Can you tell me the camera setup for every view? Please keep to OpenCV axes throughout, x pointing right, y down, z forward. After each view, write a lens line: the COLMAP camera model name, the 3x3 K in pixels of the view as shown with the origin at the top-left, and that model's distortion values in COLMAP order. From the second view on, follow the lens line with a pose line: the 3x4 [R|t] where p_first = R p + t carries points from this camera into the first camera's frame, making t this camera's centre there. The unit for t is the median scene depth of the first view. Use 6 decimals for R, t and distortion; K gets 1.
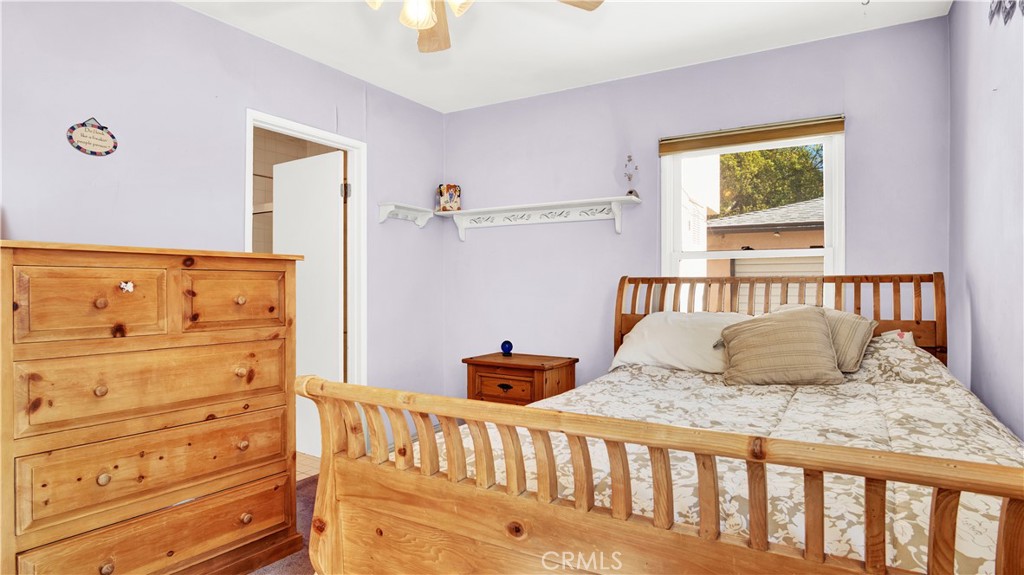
lens RADIAL K [[567.0, 0, 512.0], [0, 567.0, 287.5], [0, 0, 1]] dist [-0.020876, -0.000603]
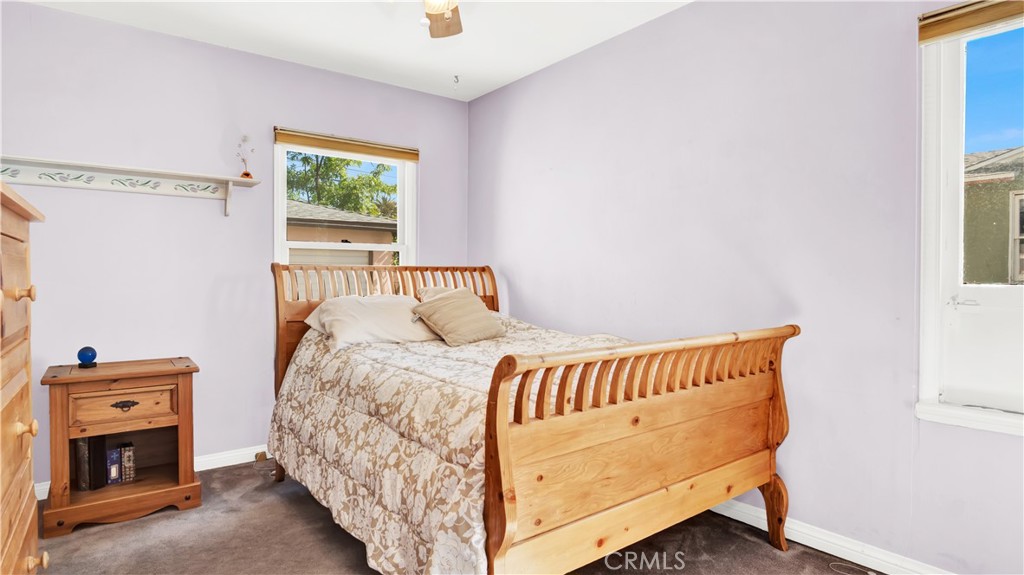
lens RADIAL K [[567.0, 0, 512.0], [0, 567.0, 287.5], [0, 0, 1]] dist [-0.020876, -0.000603]
pose [[0.342322, -0.017265, 0.939424, -0.554146], [0.000409, 0.999834, 0.018226, 0.004911], [-0.939583, -0.005855, 0.342272, 0.264588]]
